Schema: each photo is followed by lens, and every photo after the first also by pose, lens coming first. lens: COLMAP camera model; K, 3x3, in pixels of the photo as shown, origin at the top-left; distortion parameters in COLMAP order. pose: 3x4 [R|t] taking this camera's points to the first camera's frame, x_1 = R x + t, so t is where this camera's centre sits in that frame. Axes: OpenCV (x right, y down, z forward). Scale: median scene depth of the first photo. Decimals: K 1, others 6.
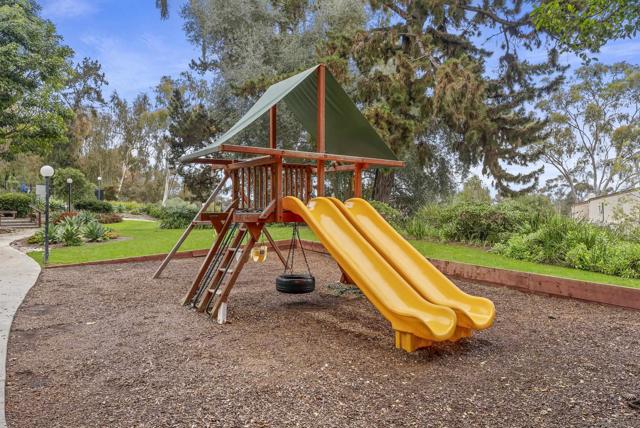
lens RADIAL K [[451.1, 0, 320.8], [0, 451.1, 214.4], [0, 0, 1]] dist [-0.006595, -0.003464]
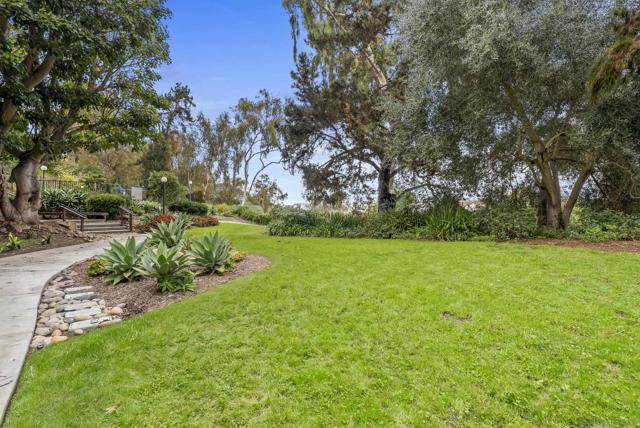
lens RADIAL K [[336.7, 0, 319.1], [0, 336.7, 213.2], [0, 0, 1]] dist [0.005576, 0.000540]
pose [[0.997114, 0.005455, -0.075720, -0.106357], [-0.005997, 0.999958, -0.006938, -0.002415], [0.075679, 0.007372, 0.997105, 0.188740]]
